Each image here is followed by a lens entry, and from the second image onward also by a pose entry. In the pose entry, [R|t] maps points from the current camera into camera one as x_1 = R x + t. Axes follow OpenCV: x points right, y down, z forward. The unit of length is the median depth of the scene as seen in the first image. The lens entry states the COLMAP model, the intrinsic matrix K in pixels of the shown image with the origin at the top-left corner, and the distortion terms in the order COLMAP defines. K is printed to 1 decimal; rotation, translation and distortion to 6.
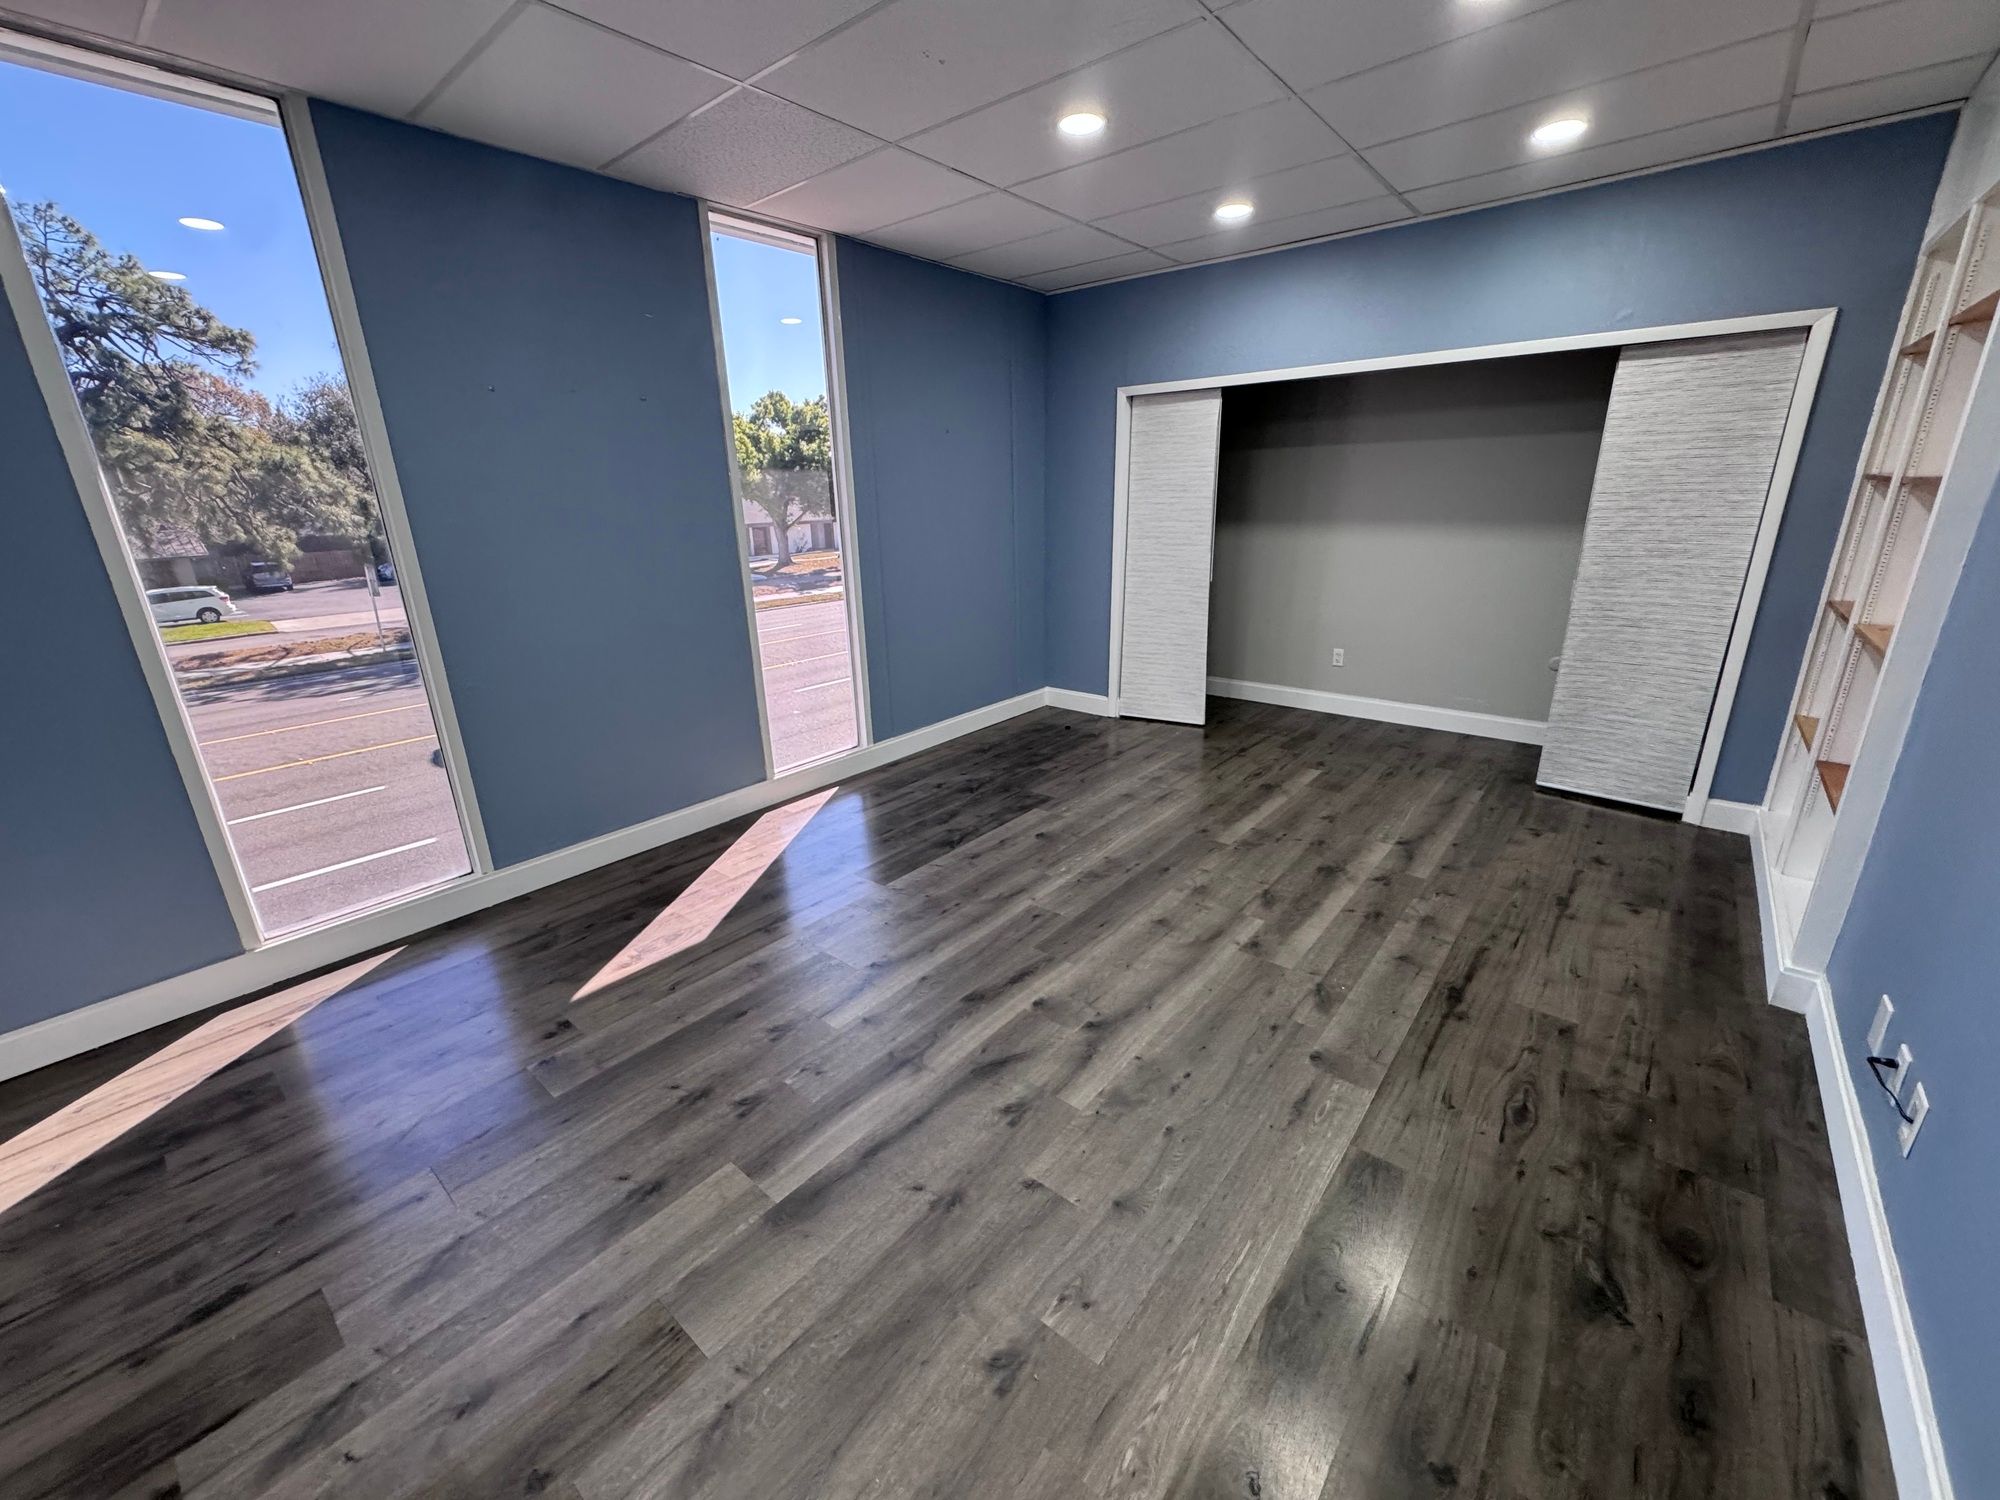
lens RADIAL K [[793.5, 0, 1000.5], [0, 793.5, 746.5], [0, 0, 1]] dist [-0.004366, 0.000378]
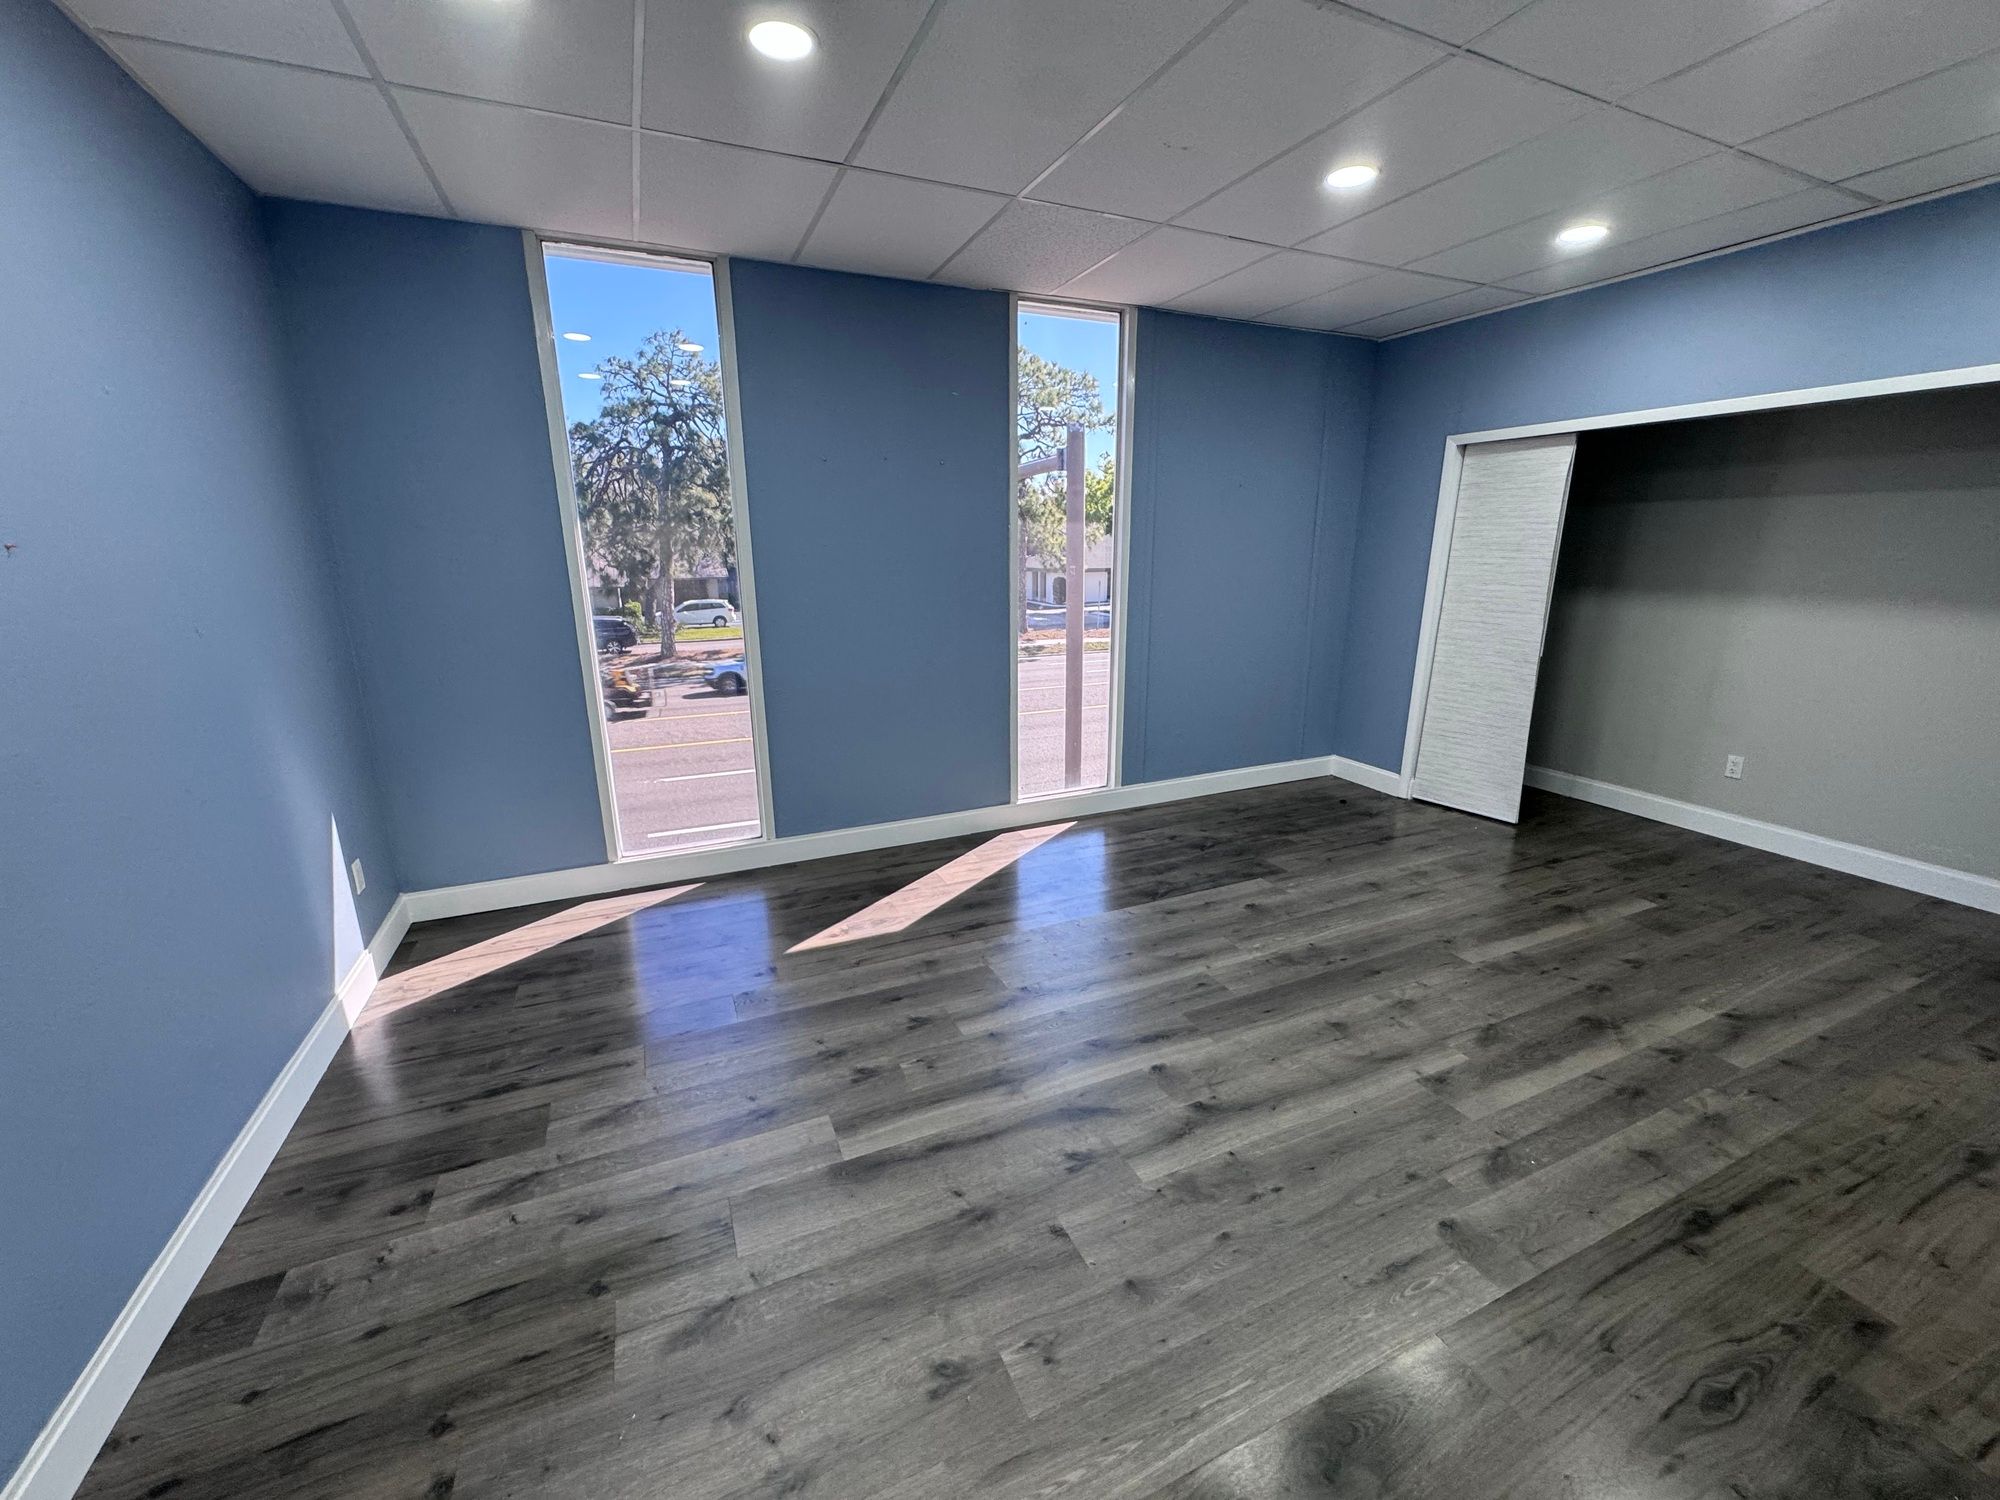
lens RADIAL K [[793.5, 0, 1000.5], [0, 793.5, 746.5], [0, 0, 1]] dist [-0.004366, 0.000378]
pose [[0.897941, 0.128455, -0.420952, 0.183333], [-0.151330, 0.988255, -0.021237, -0.012716], [0.413280, 0.082772, 0.906834, 0.004912]]
